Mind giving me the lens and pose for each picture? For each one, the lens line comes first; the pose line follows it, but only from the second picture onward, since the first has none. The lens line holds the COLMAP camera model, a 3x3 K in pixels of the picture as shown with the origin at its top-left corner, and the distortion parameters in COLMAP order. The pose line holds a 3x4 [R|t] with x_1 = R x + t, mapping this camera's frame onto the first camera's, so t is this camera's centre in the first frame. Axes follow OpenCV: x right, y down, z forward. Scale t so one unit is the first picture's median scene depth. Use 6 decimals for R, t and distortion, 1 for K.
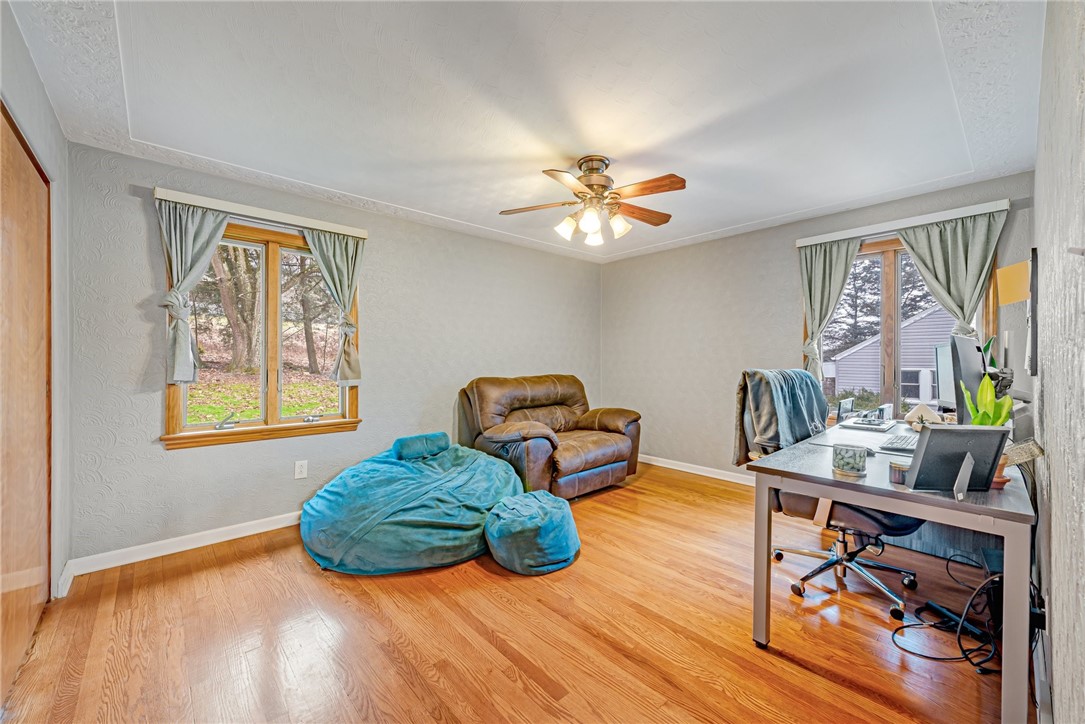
lens RADIAL K [[432.7, 0, 536.3], [0, 432.7, 359.4], [0, 0, 1]] dist [0.014143, -0.003373]
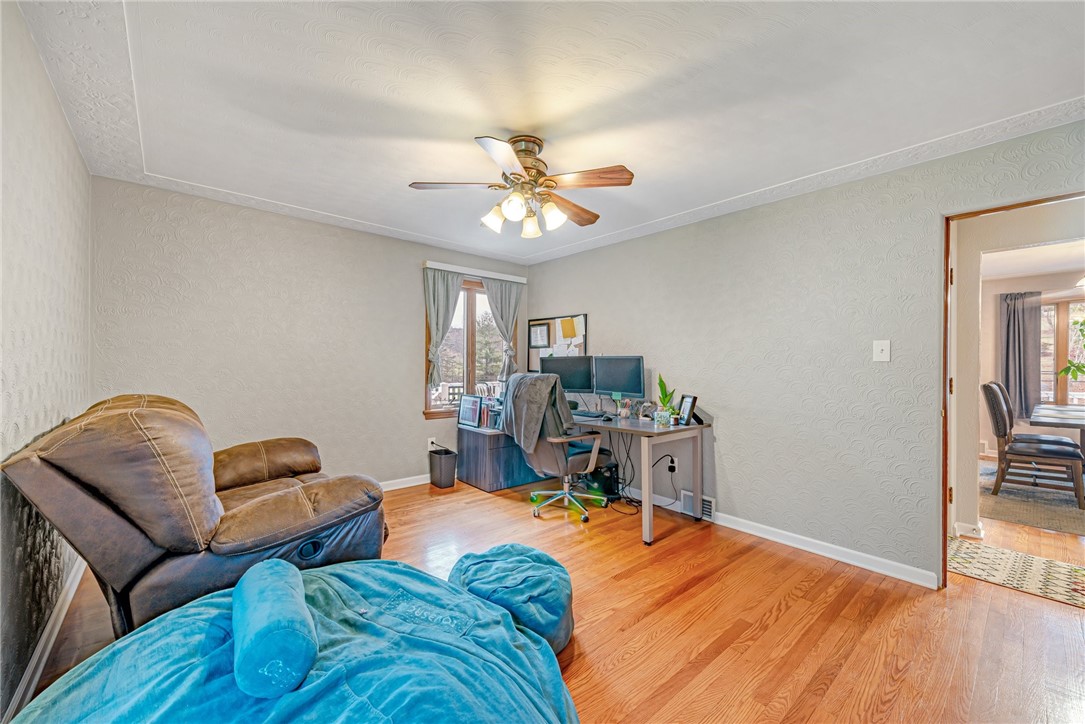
lens RADIAL K [[432.7, 0, 540.5], [0, 432.7, 366.7], [0, 0, 1]] dist [0.014143, -0.003373]
pose [[-0.001997, -0.007092, 0.999973, -0.901316], [-0.008264, 0.999941, 0.007075, -0.010126], [-0.999964, -0.008250, -0.002055, 1.163433]]
